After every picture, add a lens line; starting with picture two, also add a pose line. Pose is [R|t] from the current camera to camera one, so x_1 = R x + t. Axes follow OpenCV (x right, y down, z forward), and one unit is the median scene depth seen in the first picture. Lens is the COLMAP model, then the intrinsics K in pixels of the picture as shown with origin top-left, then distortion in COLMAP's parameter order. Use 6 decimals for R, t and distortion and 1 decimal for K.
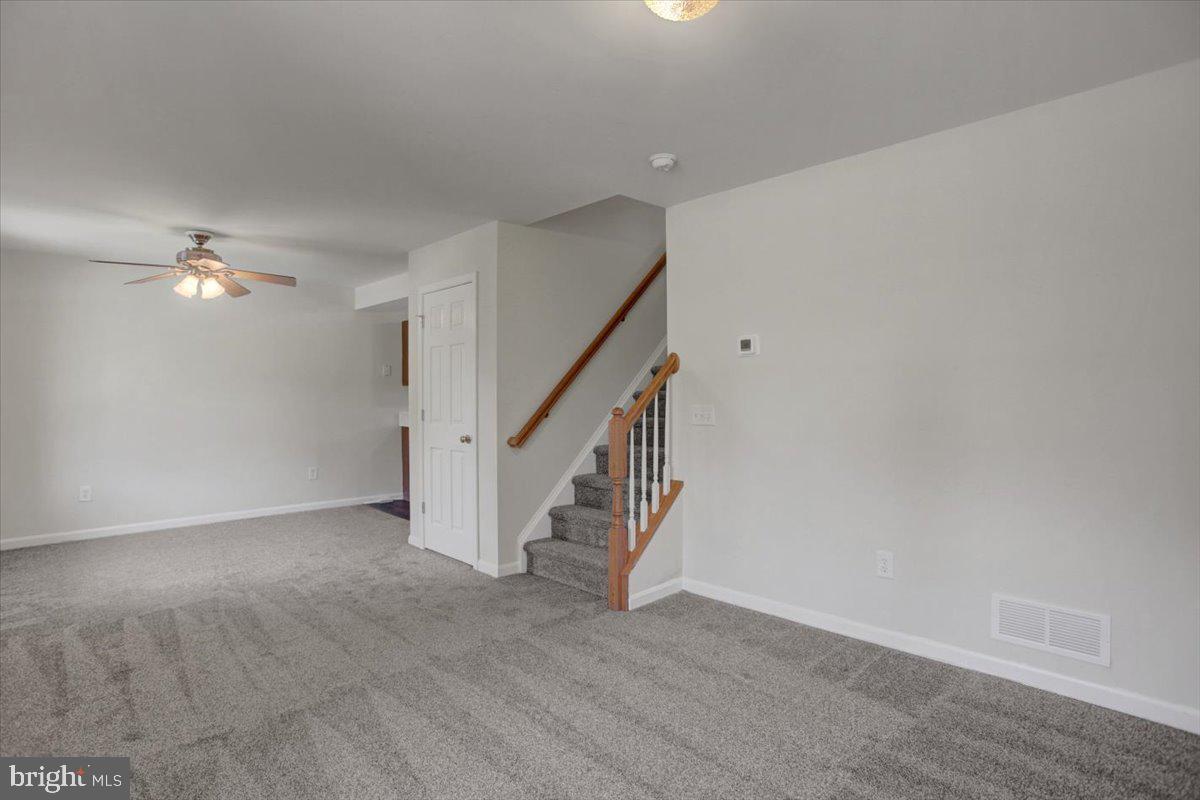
lens RADIAL K [[600.6, 0, 597.2], [0, 600.6, 397.5], [0, 0, 1]] dist [-0.056196, 0.008004]
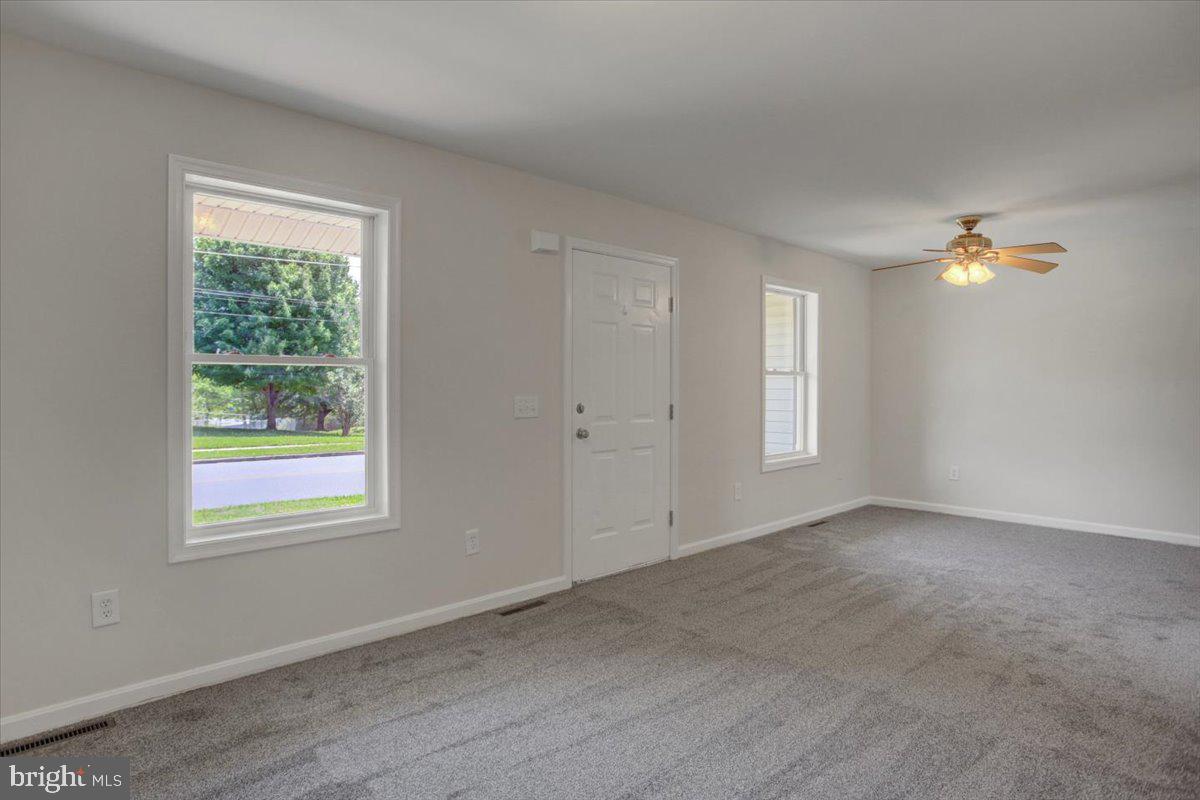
lens RADIAL K [[676.8, 0, 602.2], [0, 676.8, 395.6], [0, 0, 1]] dist [-0.031873, 0.000599]
pose [[-0.008172, 0.026240, -0.999622, 0.526282], [-0.014899, 0.999541, 0.026360, -0.005455], [0.999856, 0.015109, -0.007778, 0.457008]]
